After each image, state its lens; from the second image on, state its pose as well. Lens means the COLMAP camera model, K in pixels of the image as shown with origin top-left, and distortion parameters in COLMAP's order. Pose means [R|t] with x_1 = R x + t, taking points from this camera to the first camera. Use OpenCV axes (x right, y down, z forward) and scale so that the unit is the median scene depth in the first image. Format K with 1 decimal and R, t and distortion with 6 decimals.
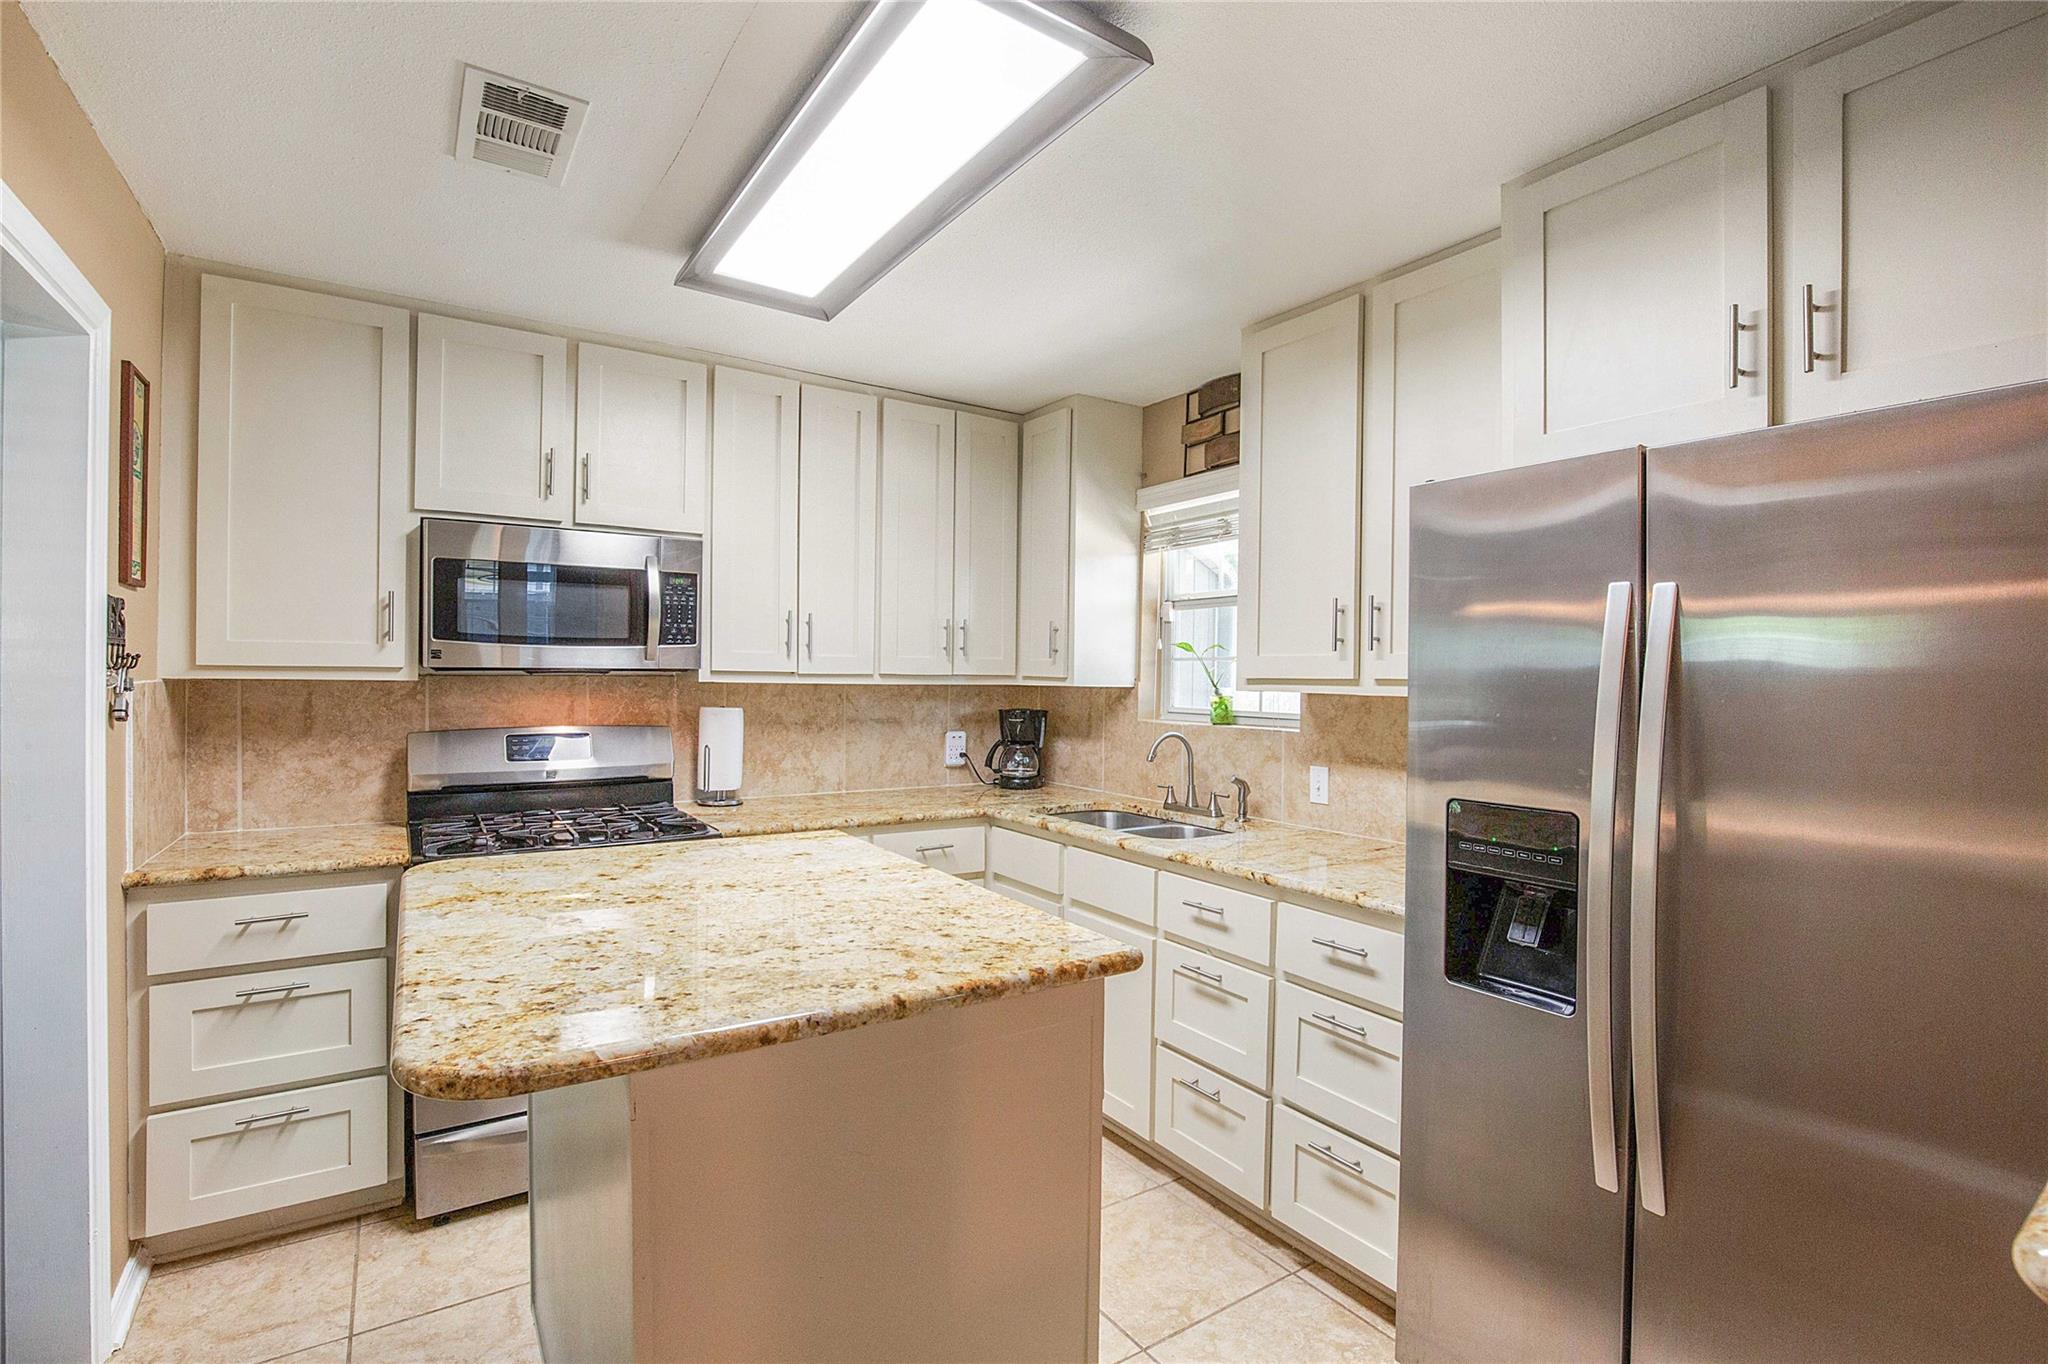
lens RADIAL K [[937.9, 0, 1029.3], [0, 937.9, 681.8], [0, 0, 1]] dist [-0.030682, 0.000426]
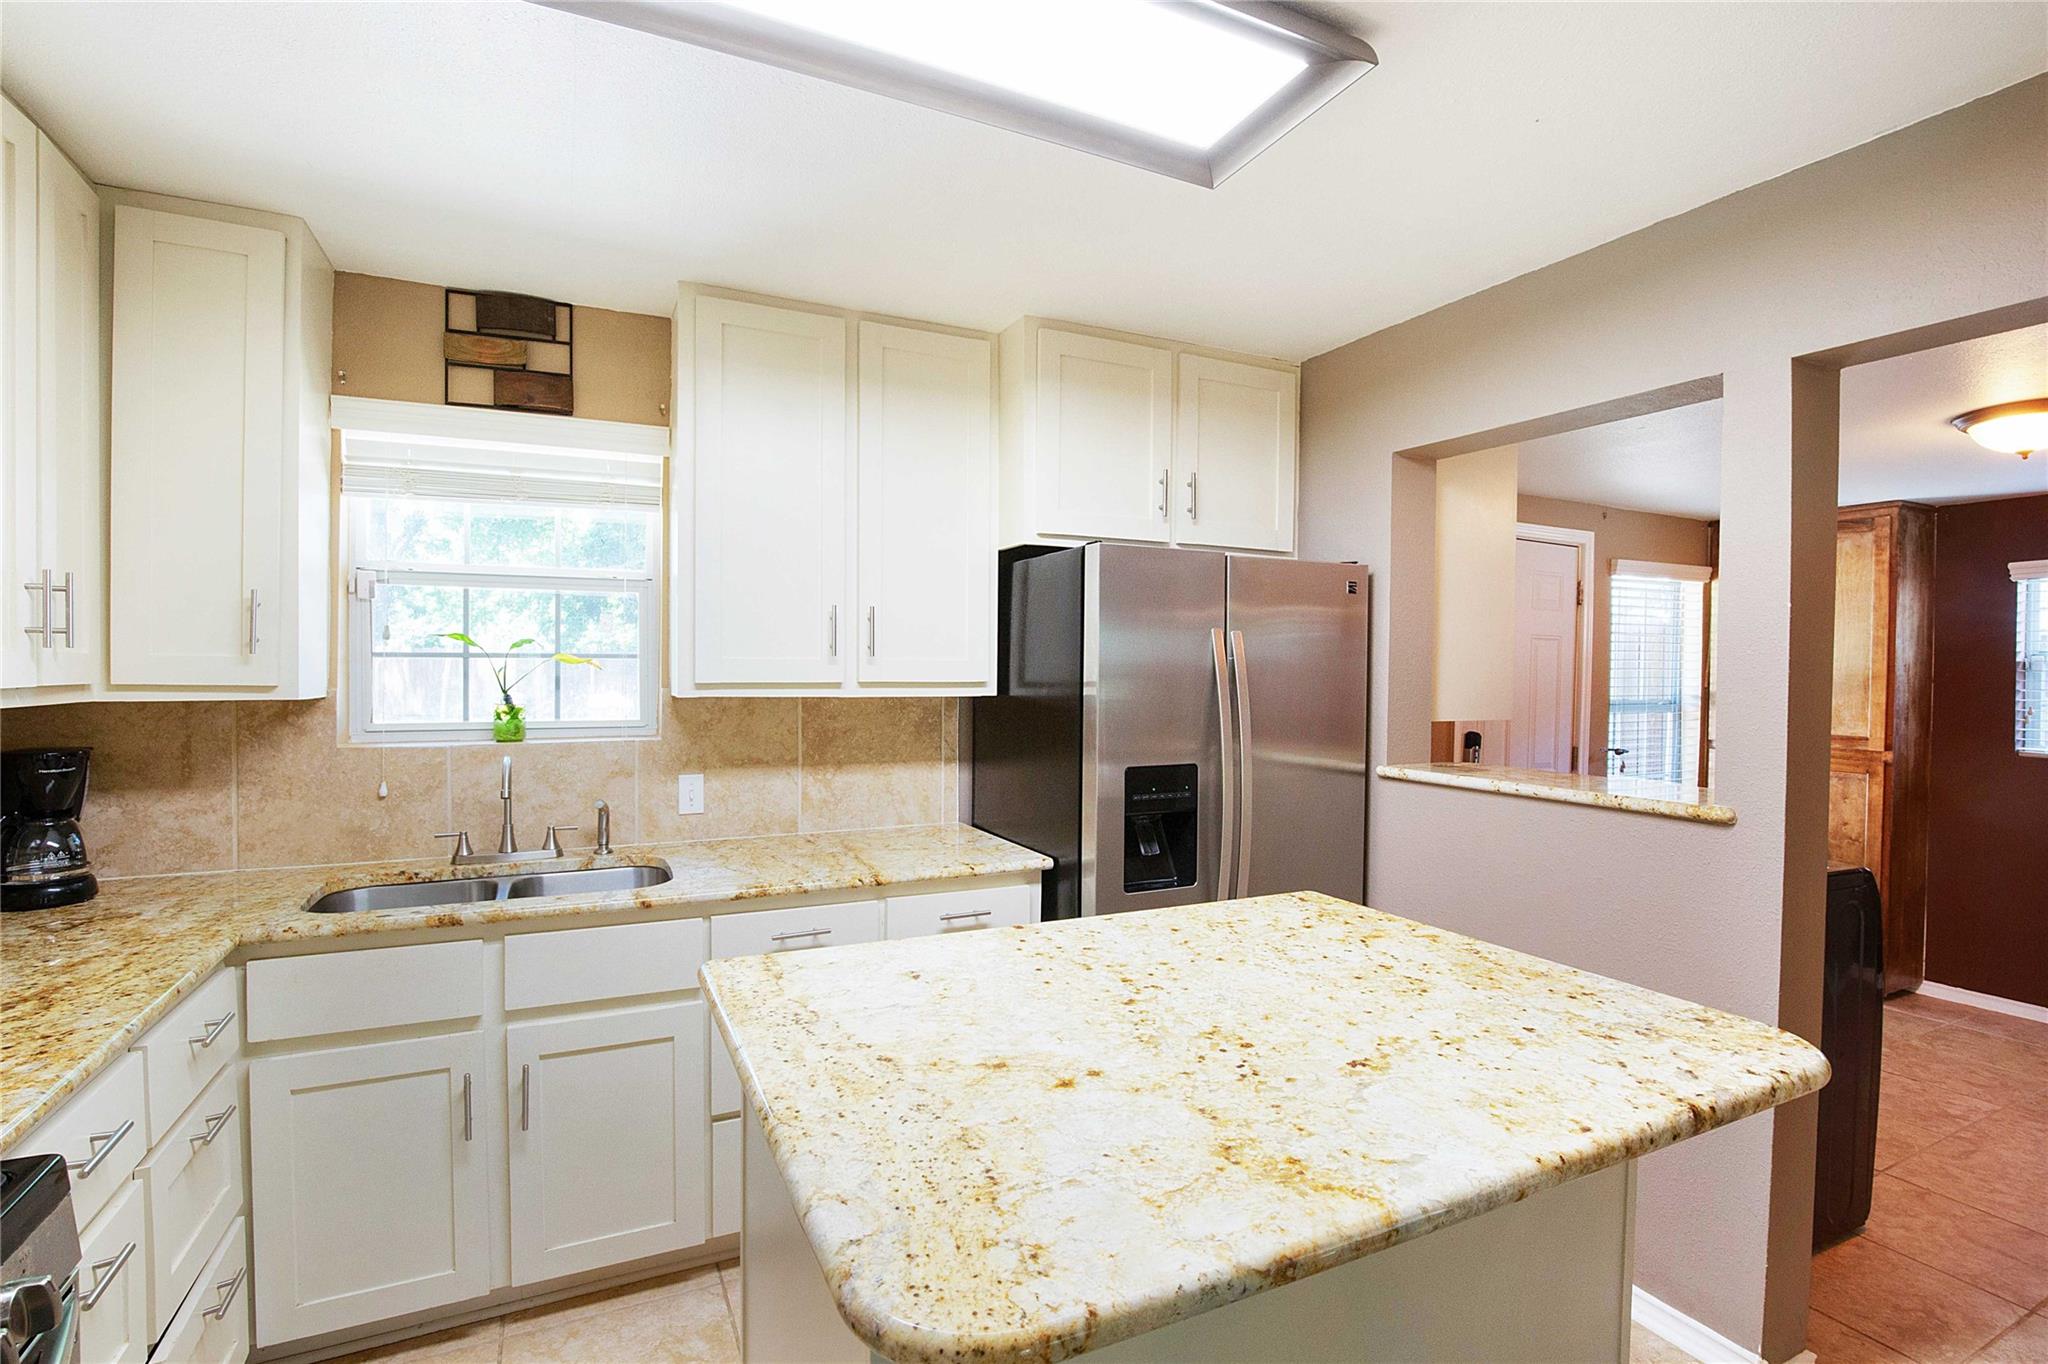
lens RADIAL K [[937.9, 0, 1030.6], [0, 937.9, 678.9], [0, 0, 1]] dist [-0.030682, 0.000426]
pose [[0.141026, -0.021644, 0.989769, -0.603150], [0.002739, 0.999766, 0.021472, -0.025694], [-0.990002, -0.000317, 0.141052, 0.568706]]
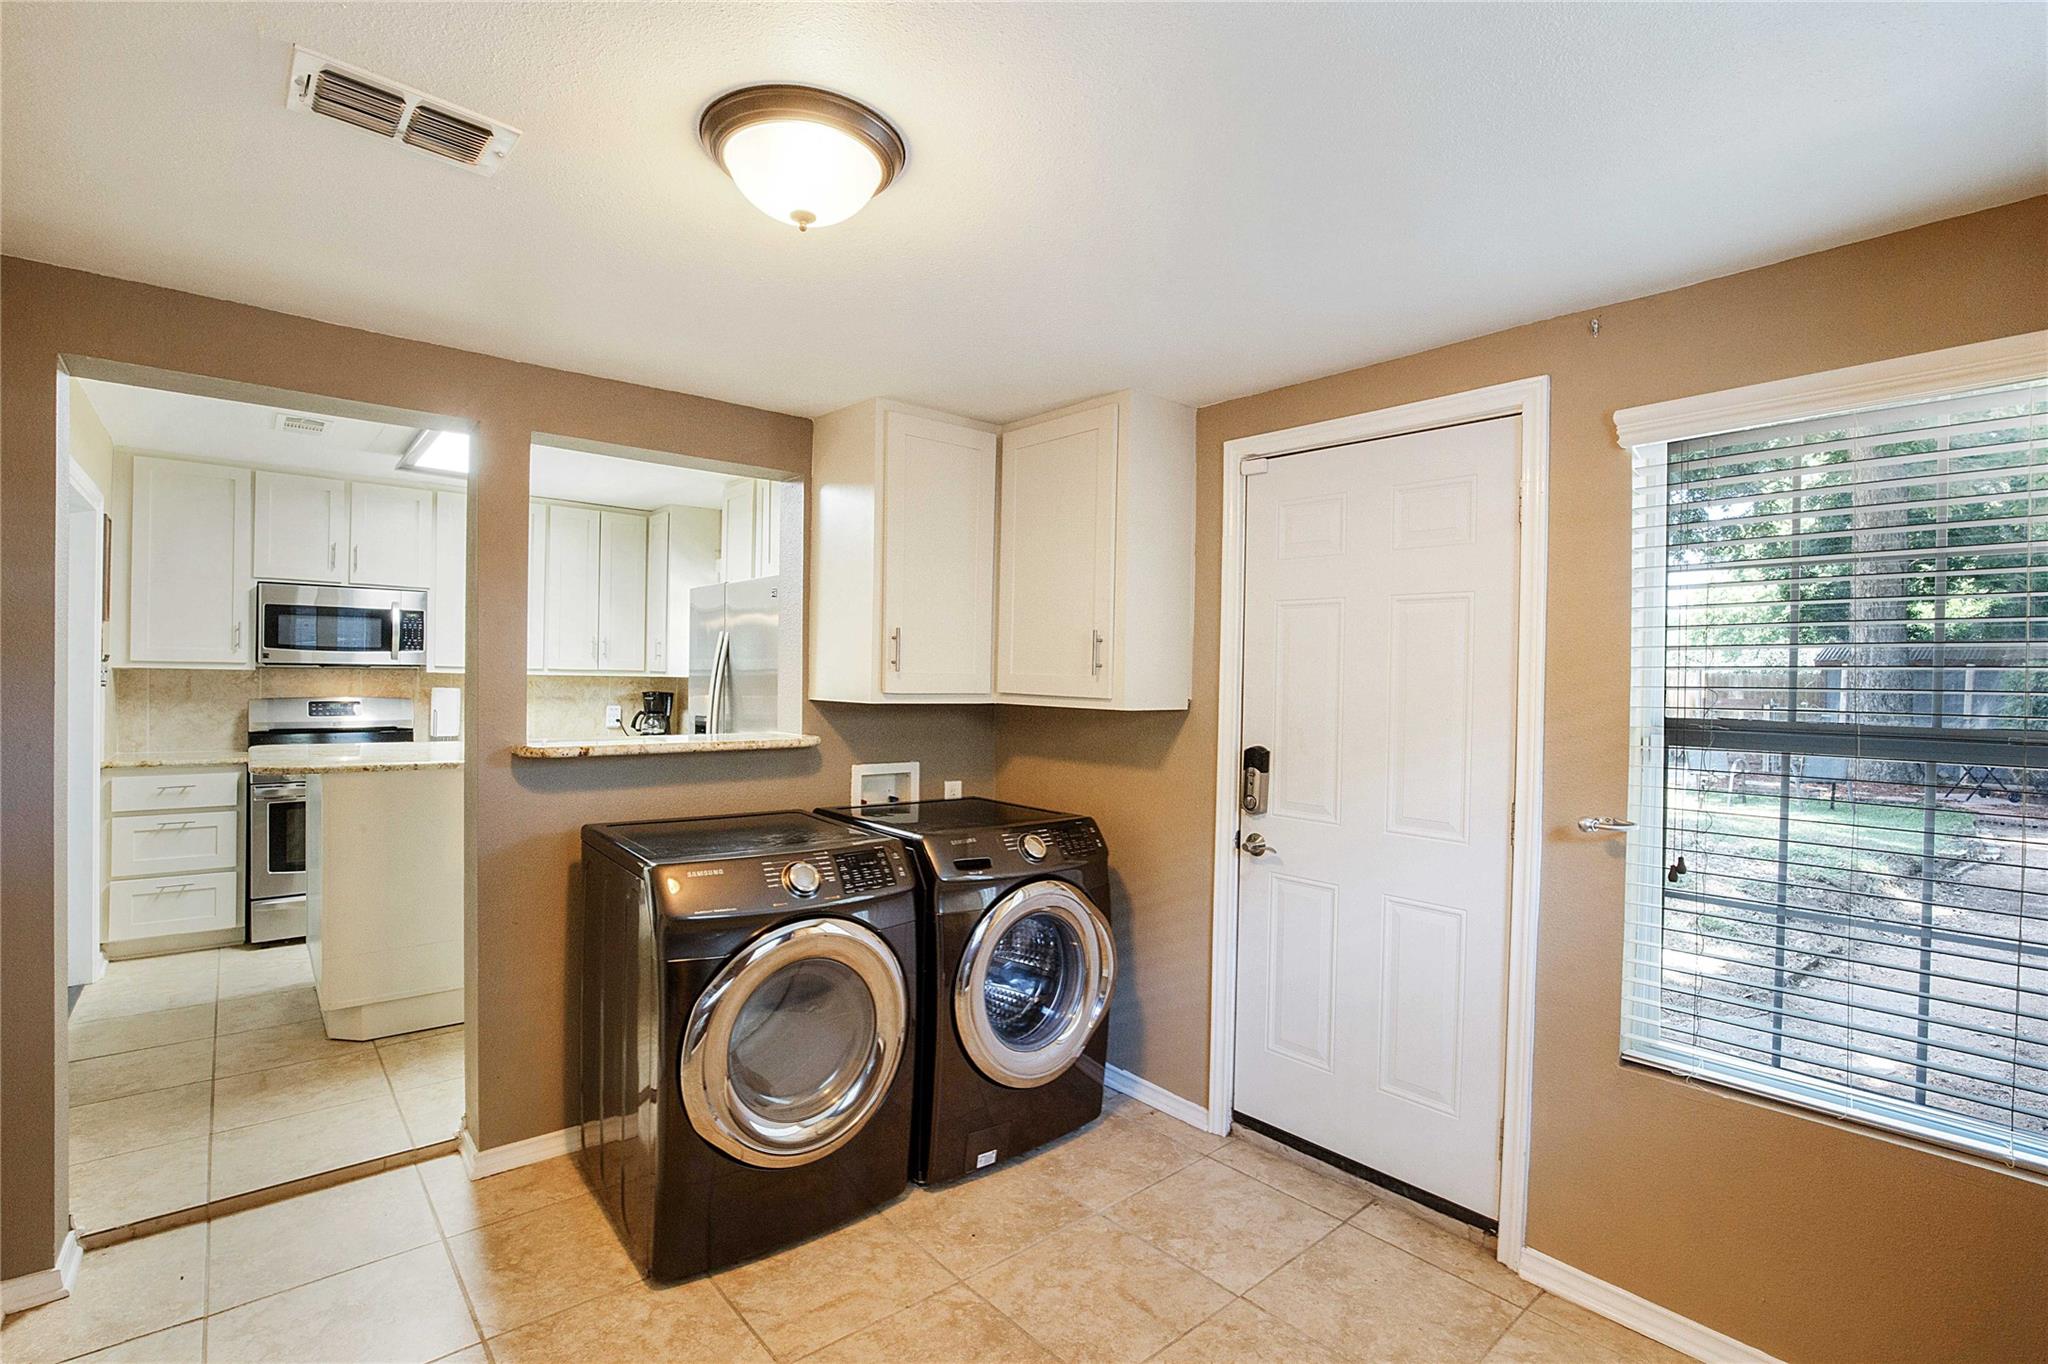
lens RADIAL K [[937.9, 0, 1031.5], [0, 937.9, 683.5], [0, 0, 1]] dist [-0.030682, 0.000426]
pose [[0.992798, 0.002726, 0.119766, 0.602142], [-0.002100, 0.999983, -0.005352, 0.030176], [-0.119779, 0.005062, 0.992788, -0.918180]]
